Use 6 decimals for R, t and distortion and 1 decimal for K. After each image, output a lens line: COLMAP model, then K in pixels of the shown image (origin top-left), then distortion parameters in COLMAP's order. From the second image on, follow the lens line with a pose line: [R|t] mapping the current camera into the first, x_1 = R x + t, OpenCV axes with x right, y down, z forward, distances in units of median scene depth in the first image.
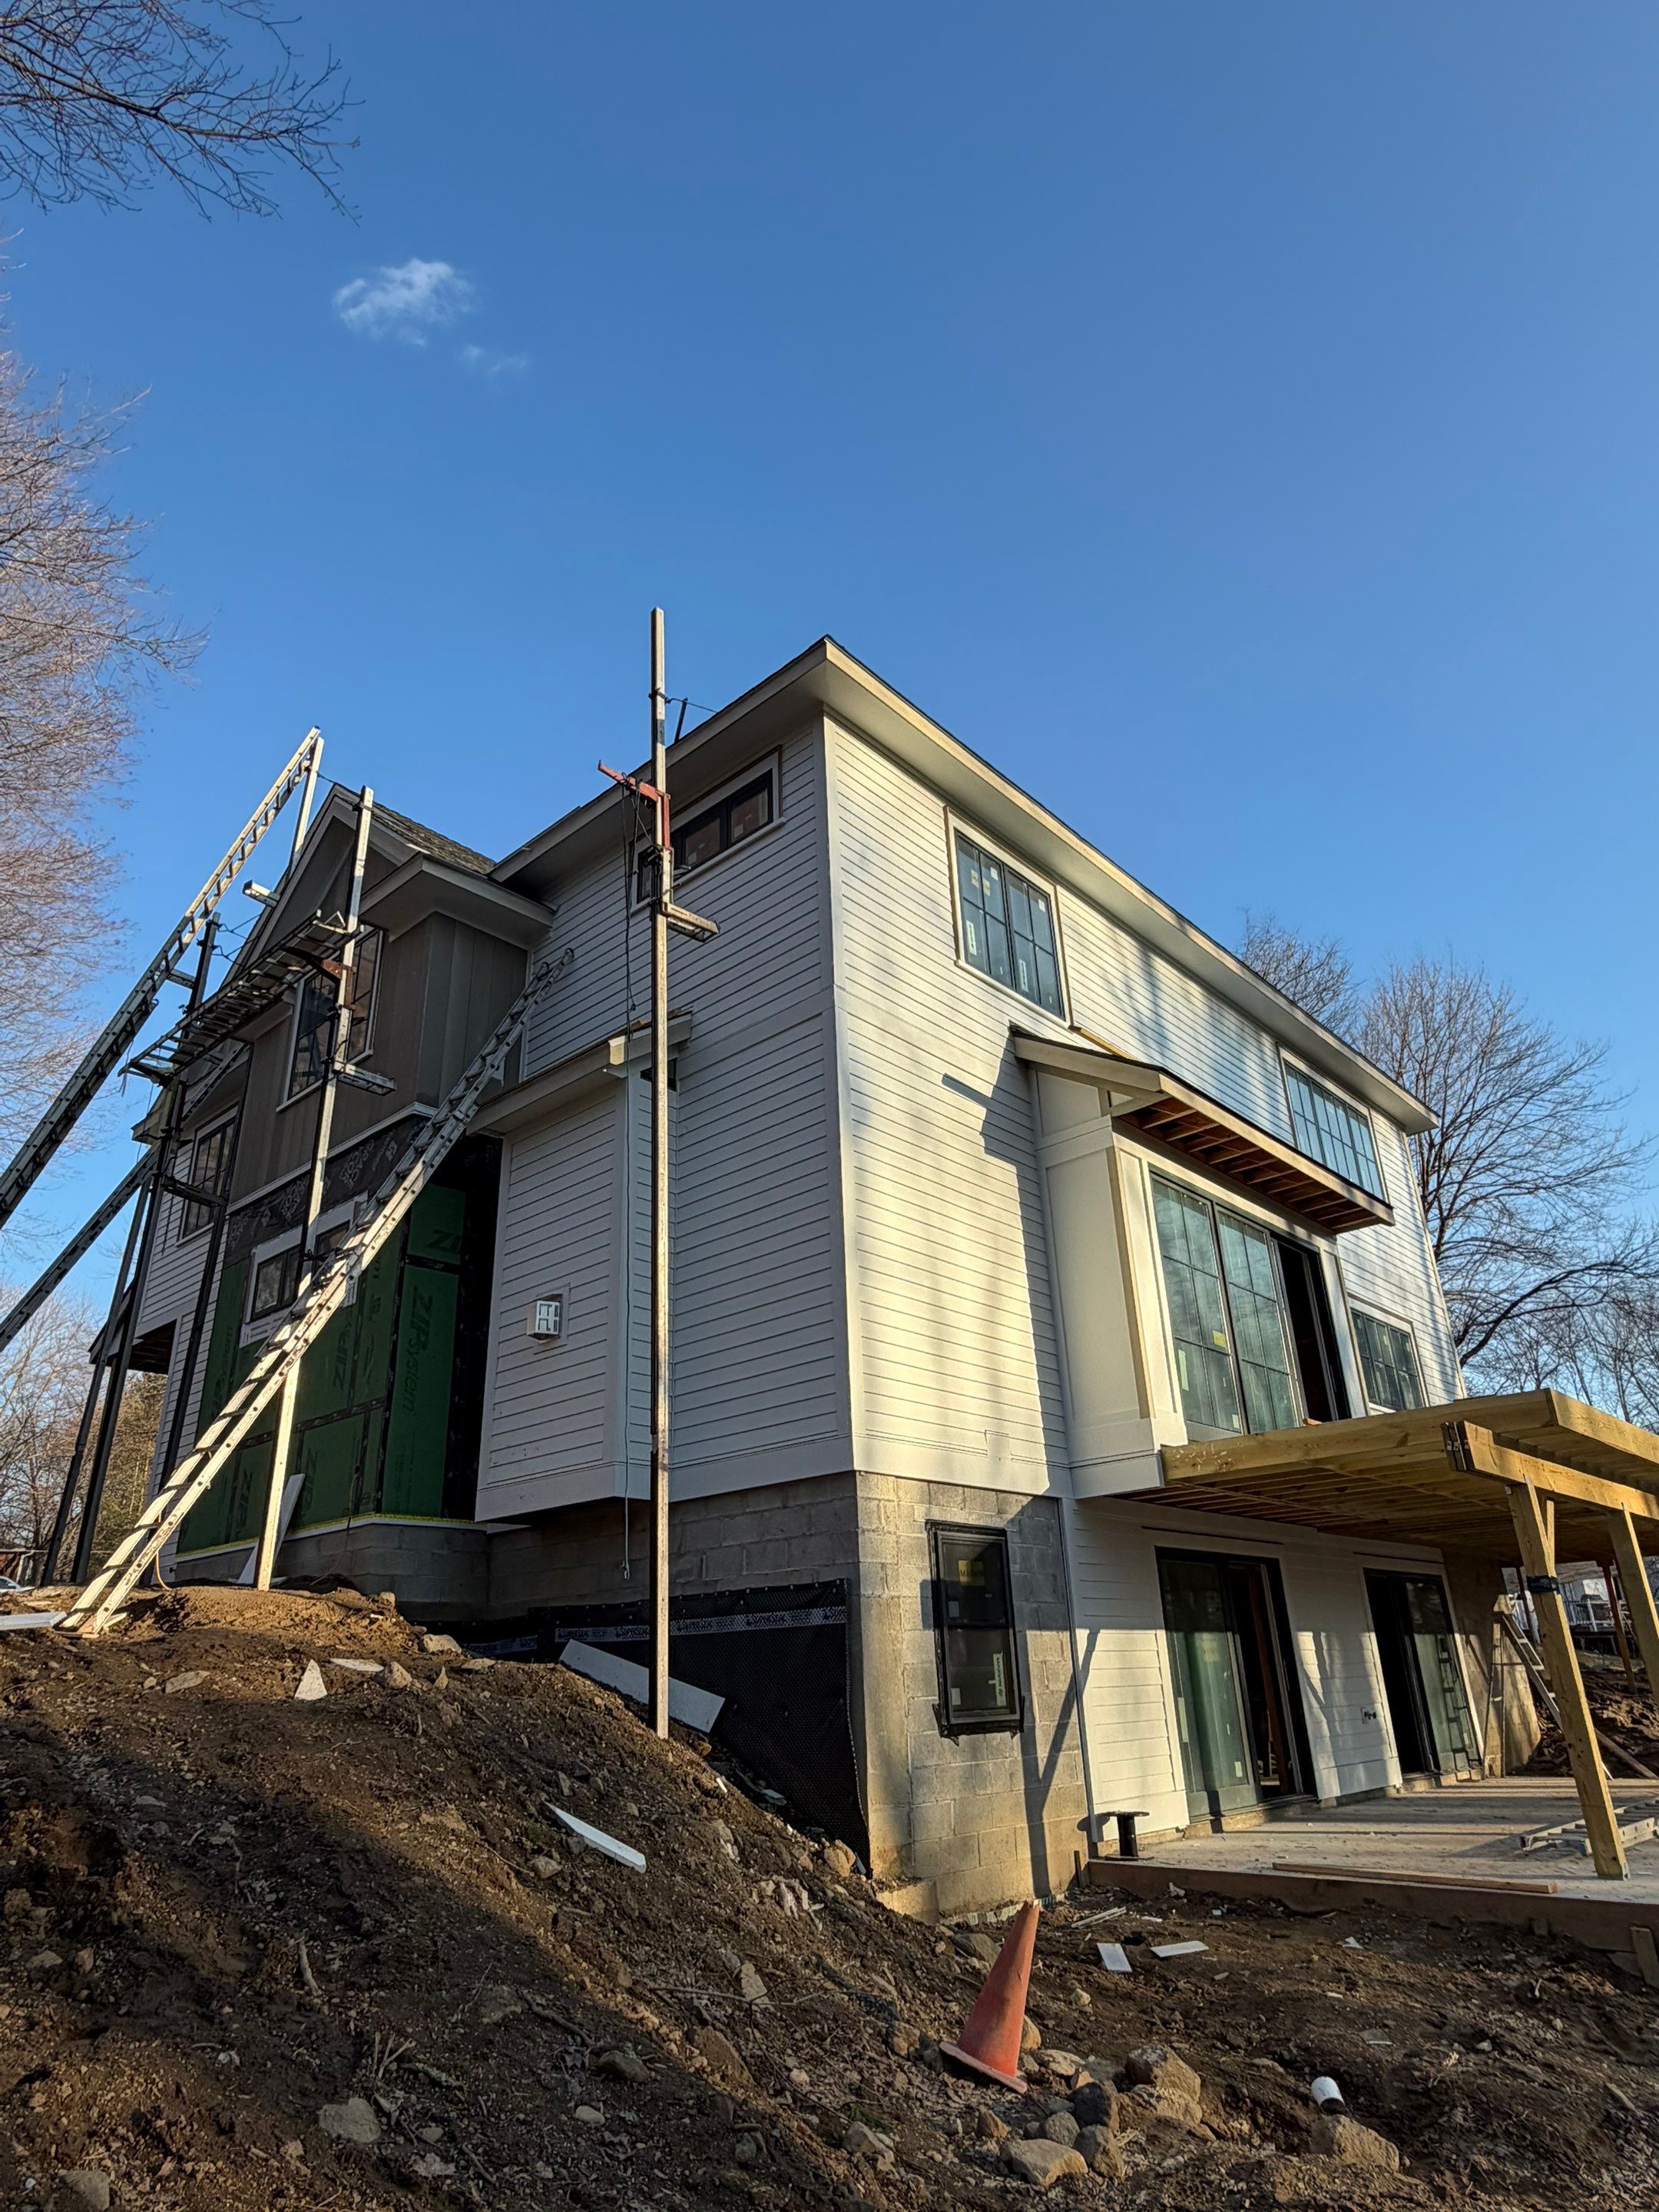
lens RADIAL K [[1358.4, 0, 842.2], [0, 1358.4, 1097.5], [0, 0, 1]] dist [0.006826, 0.001352]
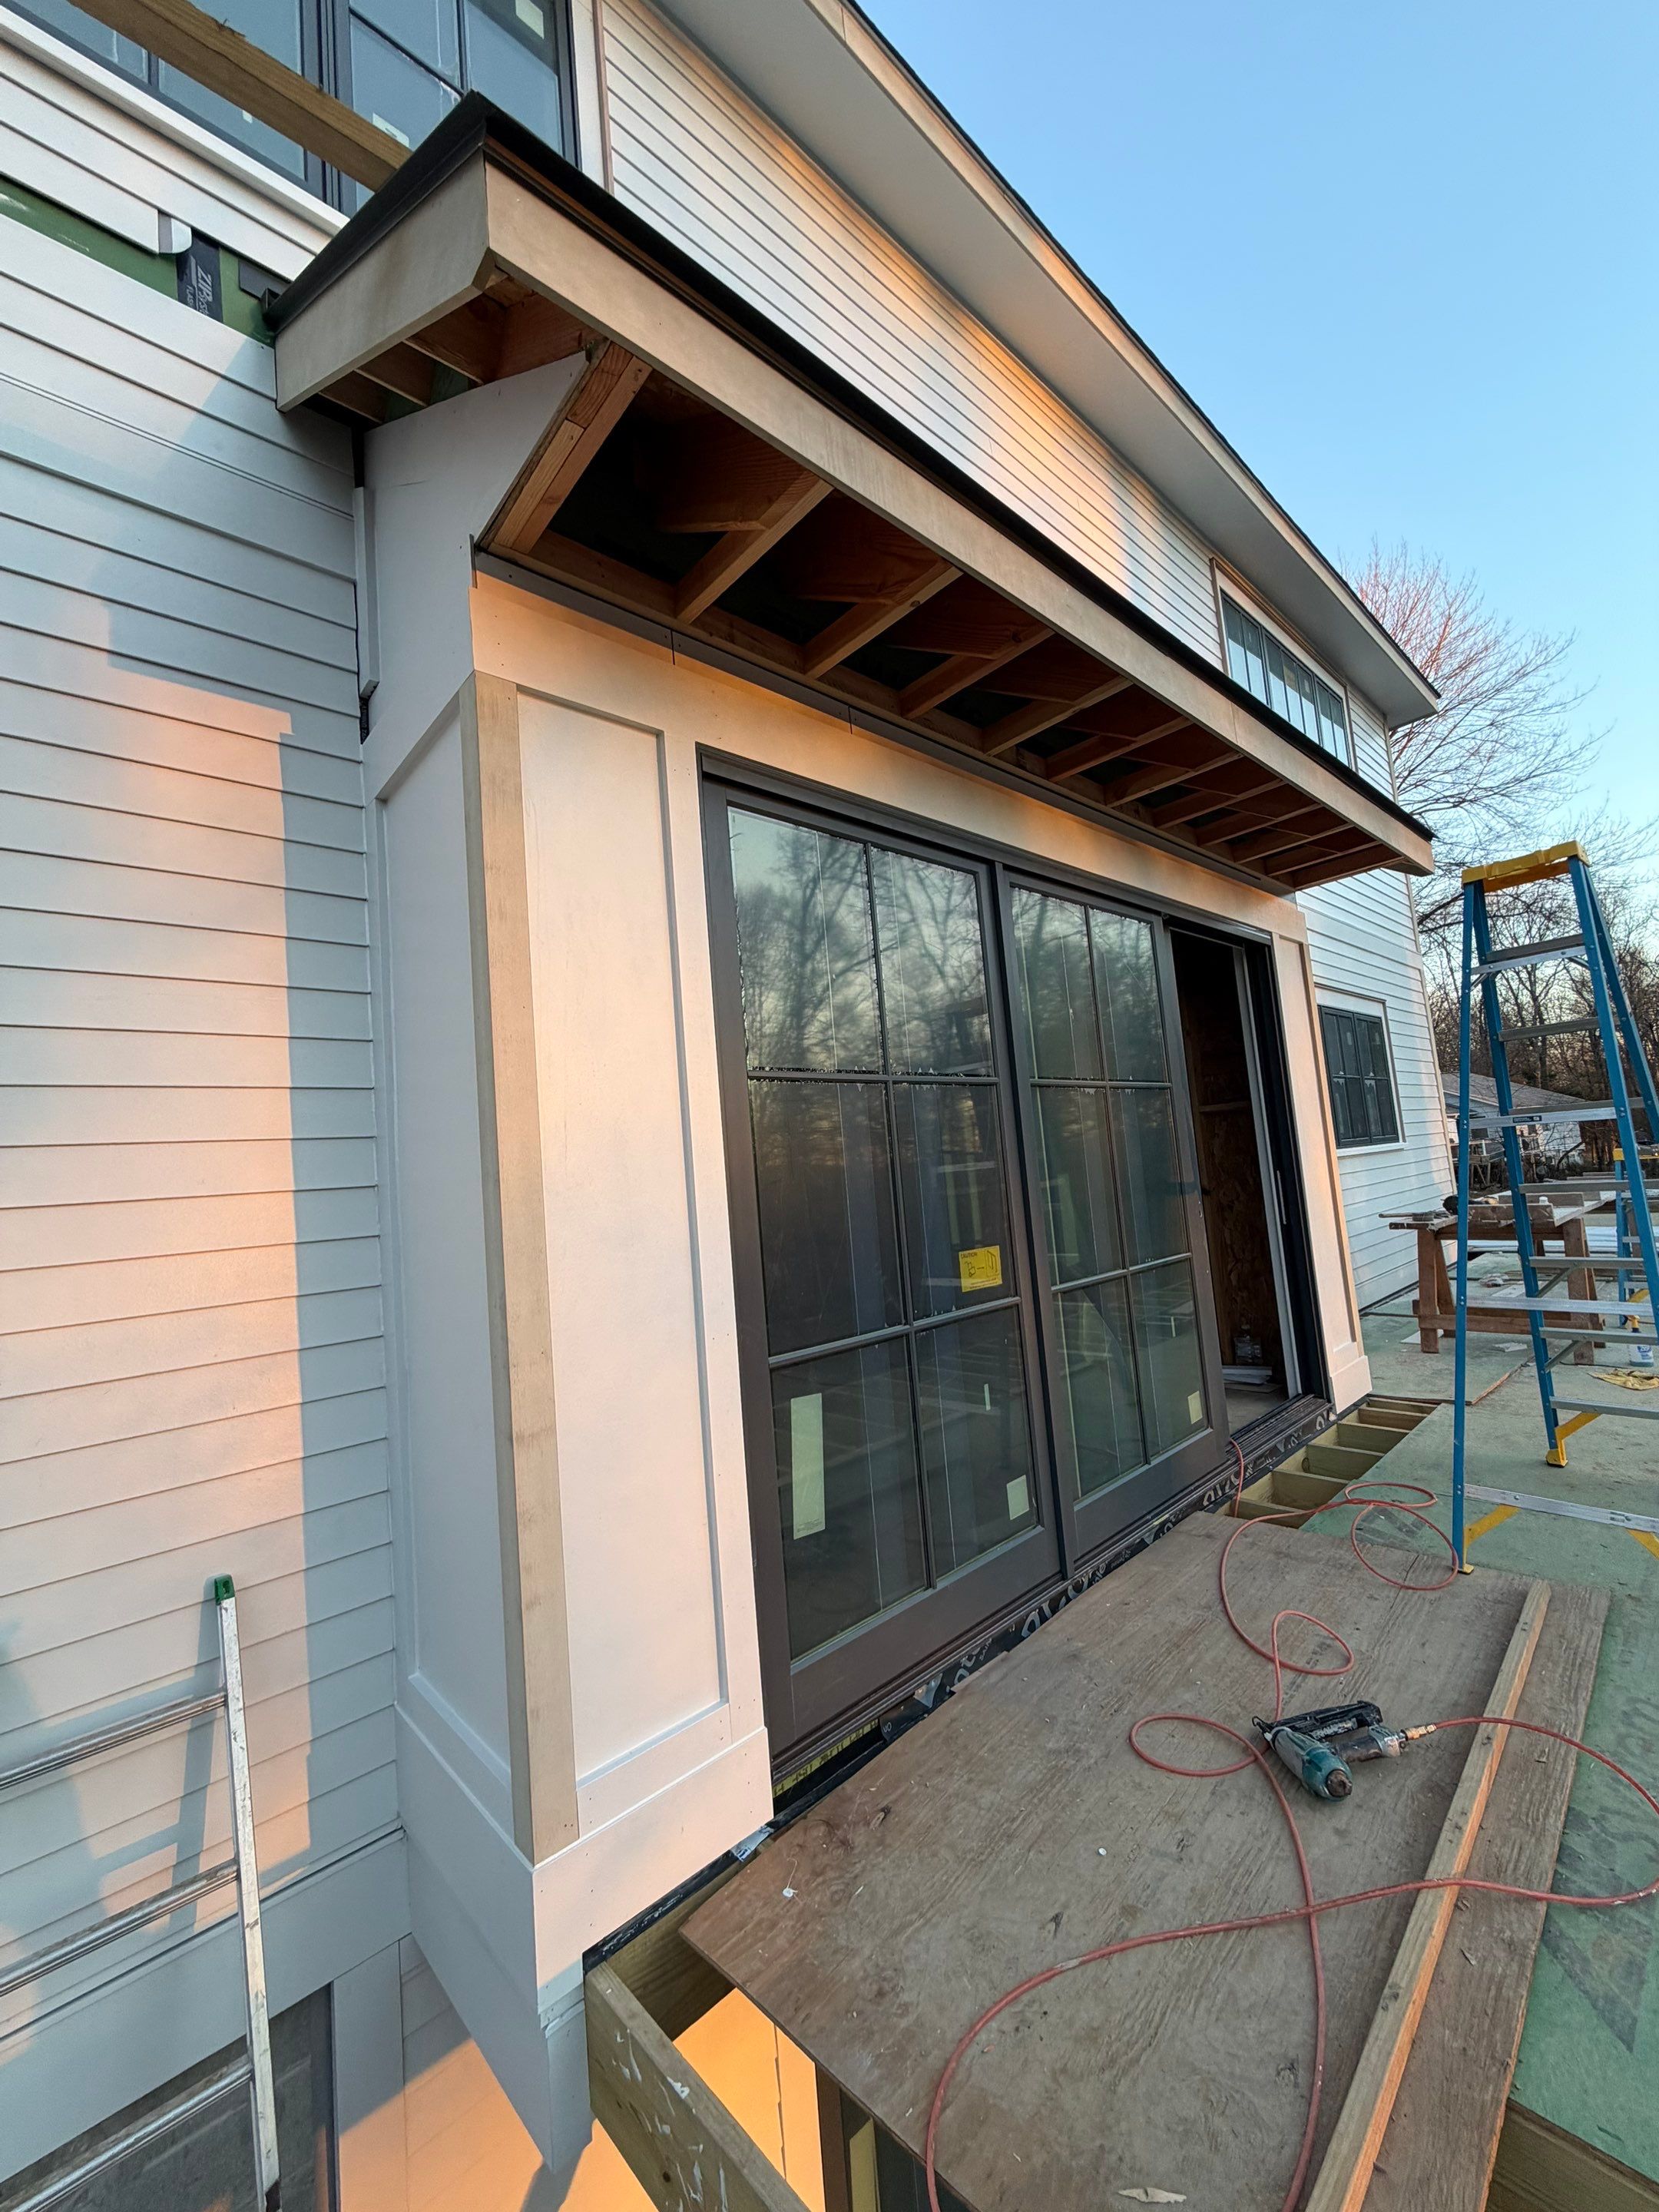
lens RADIAL K [[877.6, 0, 829.5], [0, 877.6, 1106.0], [0, 0, 1]] dist [0.000310, -0.000642]
pose [[0.993712, -0.047486, -0.101398, 0.210319], [0.079397, 0.937390, 0.339112, 0.047334], [0.078947, -0.345030, 0.935266, 0.633884]]
